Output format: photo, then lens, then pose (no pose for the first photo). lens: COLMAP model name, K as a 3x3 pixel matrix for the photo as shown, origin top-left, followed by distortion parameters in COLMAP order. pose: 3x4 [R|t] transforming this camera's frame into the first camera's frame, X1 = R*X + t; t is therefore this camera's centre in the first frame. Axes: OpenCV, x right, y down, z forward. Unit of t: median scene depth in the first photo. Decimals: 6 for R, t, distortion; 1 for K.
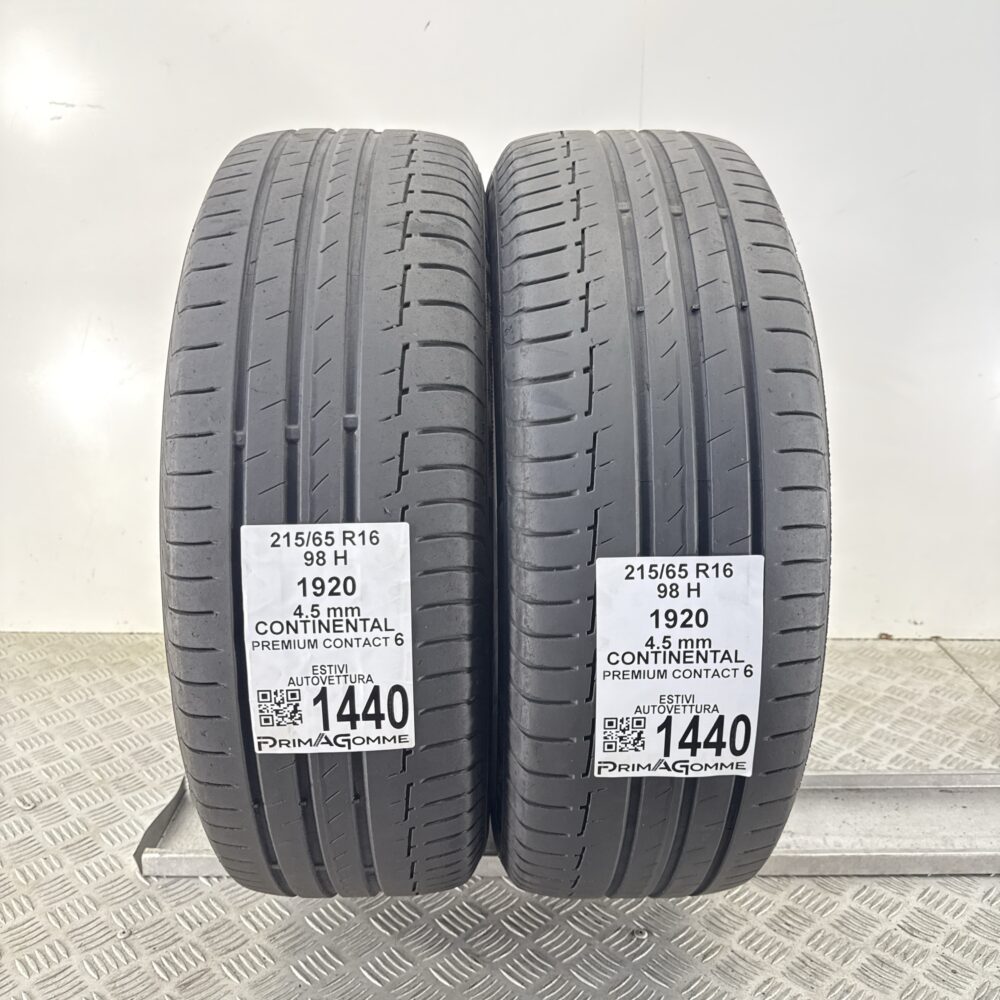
lens RADIAL K [[956.1, 0, 496.6], [0, 956.1, 514.3], [0, 0, 1]] dist [0.187647, -0.486496]
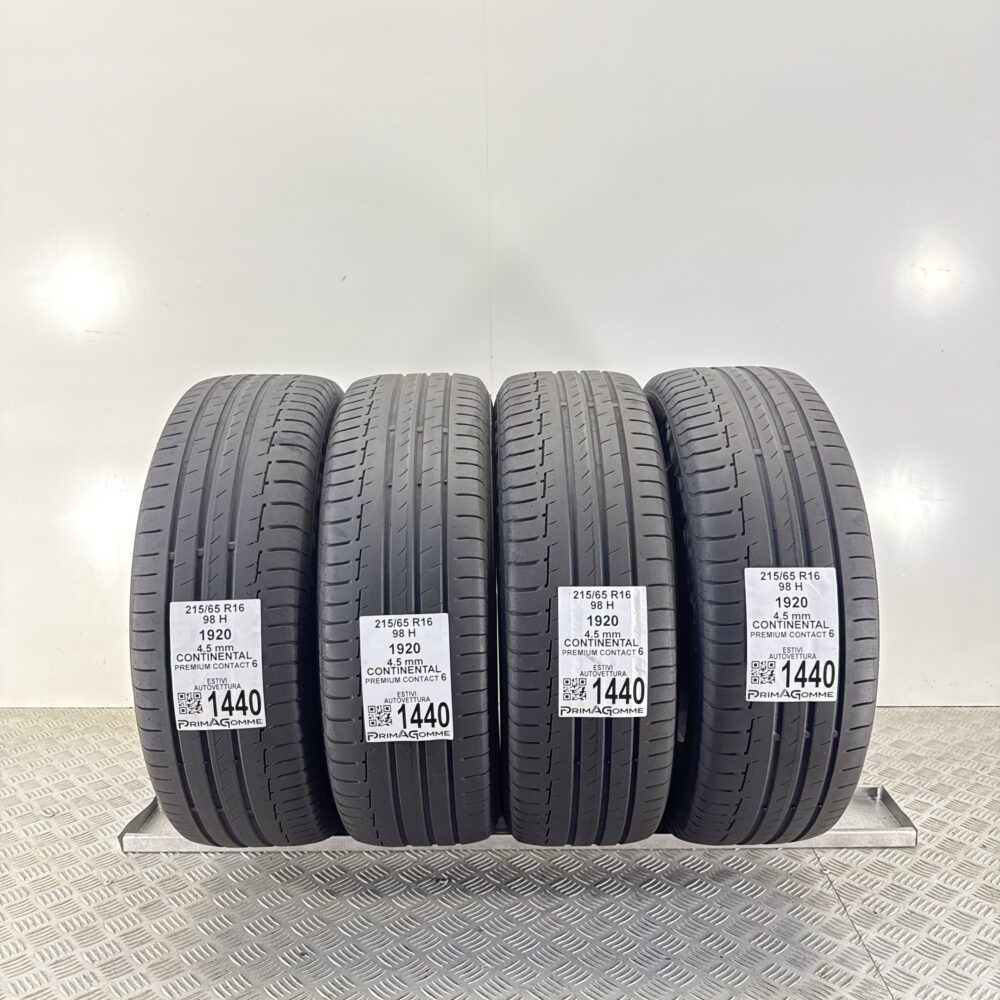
lens RADIAL K [[956.1, 0, 496.6], [0, 956.1, 514.3], [0, 0, 1]] dist [0.187647, -0.486496]
pose [[0.999573, -0.015065, -0.025057, 0.407473], [0.011720, 0.991620, -0.128658, 0.089725], [0.026785, 0.128310, 0.991372, -0.851779]]
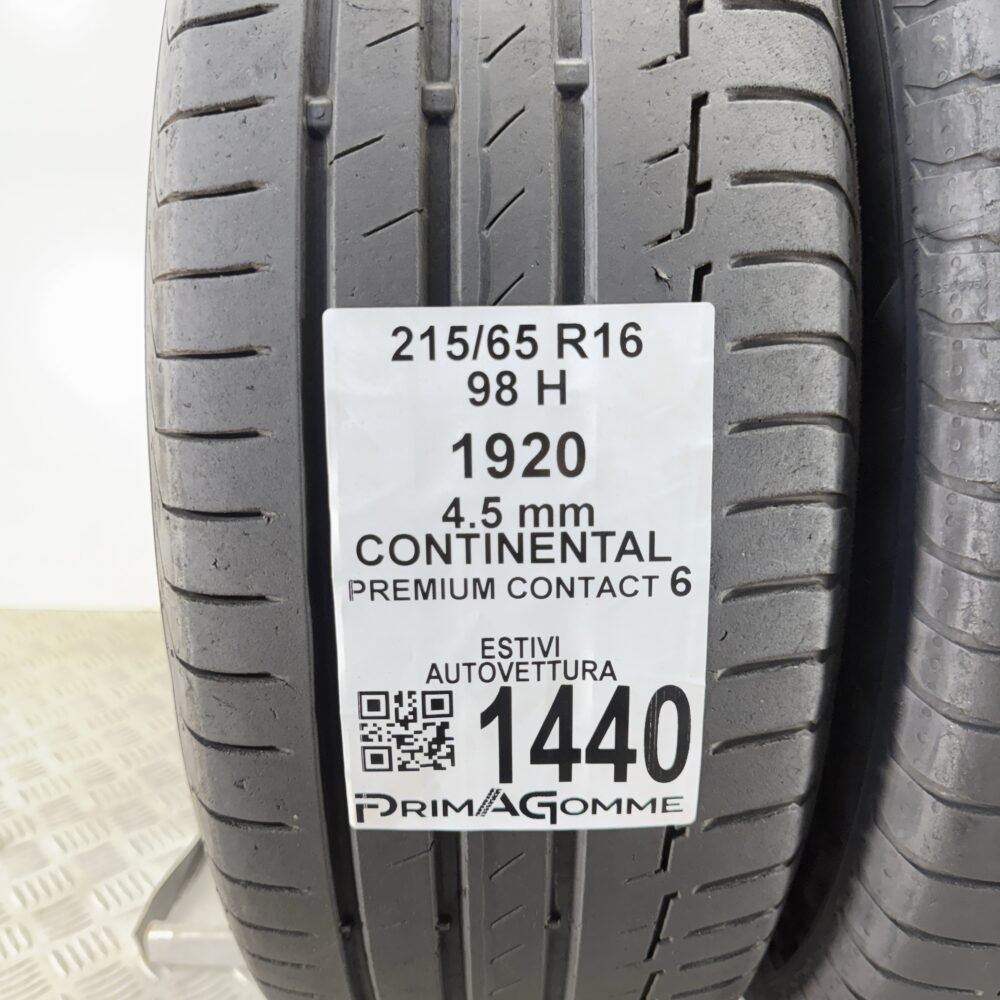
lens RADIAL K [[978.0, 0, 493.7], [0, 978.0, 511.1], [0, 0, 1]] dist [0.153807, -0.367076]
pose [[0.999024, 0.004200, -0.043972, -0.164485], [-0.003871, 0.999964, 0.007561, 0.094564], [0.044002, -0.007383, 0.999004, 0.548646]]
